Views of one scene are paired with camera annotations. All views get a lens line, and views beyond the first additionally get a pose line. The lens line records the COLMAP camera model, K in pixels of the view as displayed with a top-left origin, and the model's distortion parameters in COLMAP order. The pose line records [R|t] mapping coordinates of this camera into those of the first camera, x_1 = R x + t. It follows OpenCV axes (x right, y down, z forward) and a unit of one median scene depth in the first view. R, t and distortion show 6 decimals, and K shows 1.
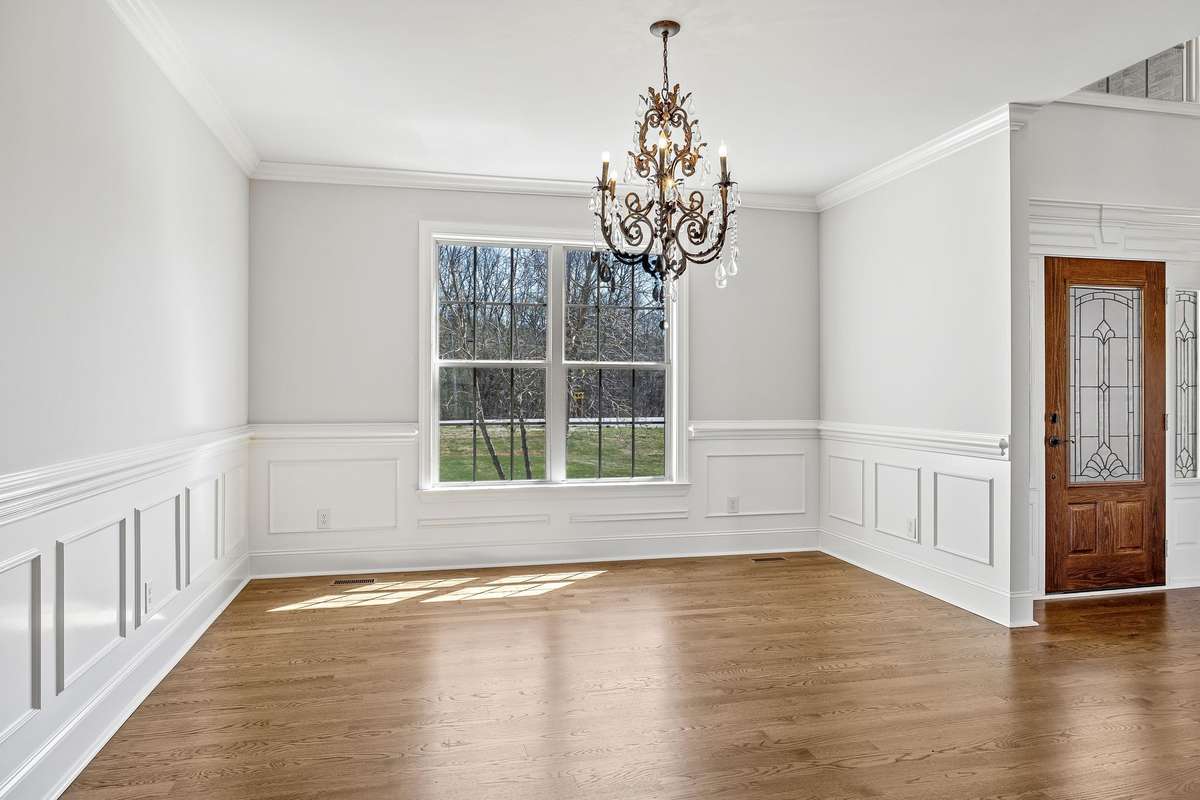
lens RADIAL K [[734.3, 0, 600.6], [0, 734.3, 388.9], [0, 0, 1]] dist [-0.000655, -0.000305]
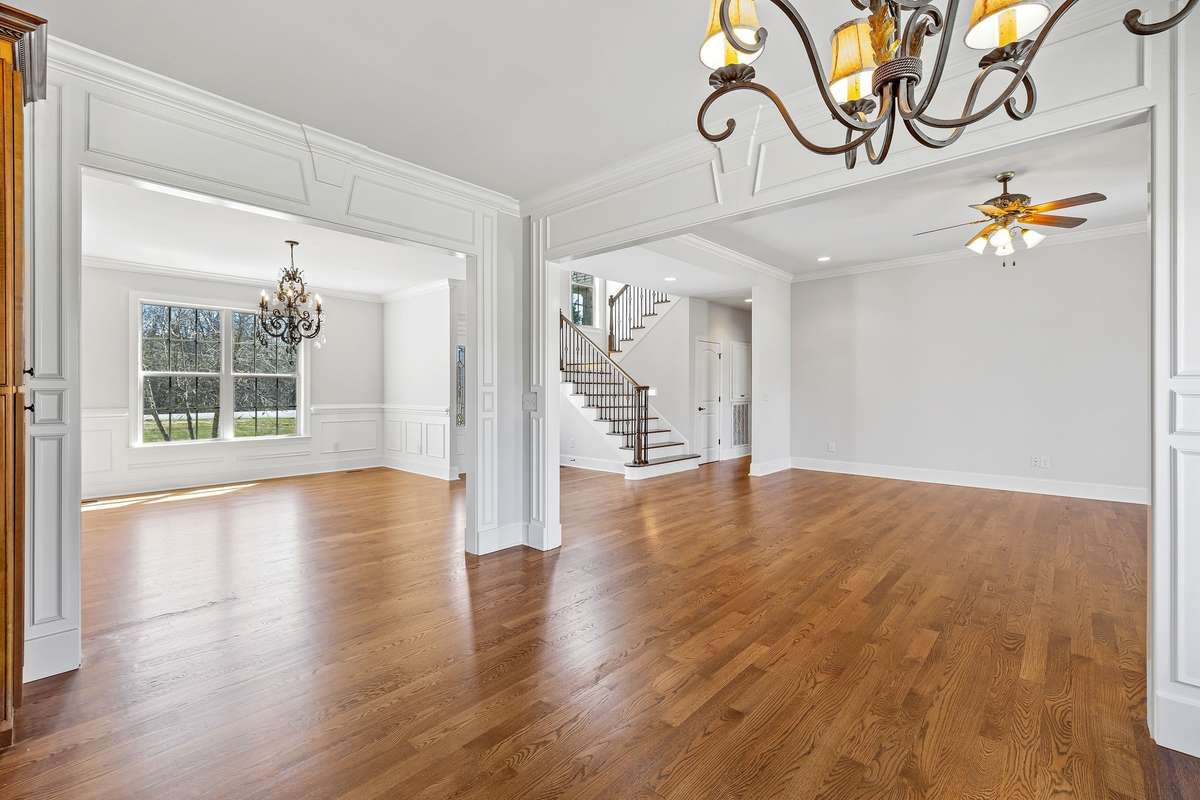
lens RADIAL K [[513.5, 0, 599.4], [0, 513.5, 390.1], [0, 0, 1]] dist [0.003830, 0.000420]
pose [[0.823916, -0.000580, 0.566712, -0.025579], [-0.000972, 0.999997, 0.002437, 0.000344], [-0.566712, -0.002559, 0.823912, -0.630885]]
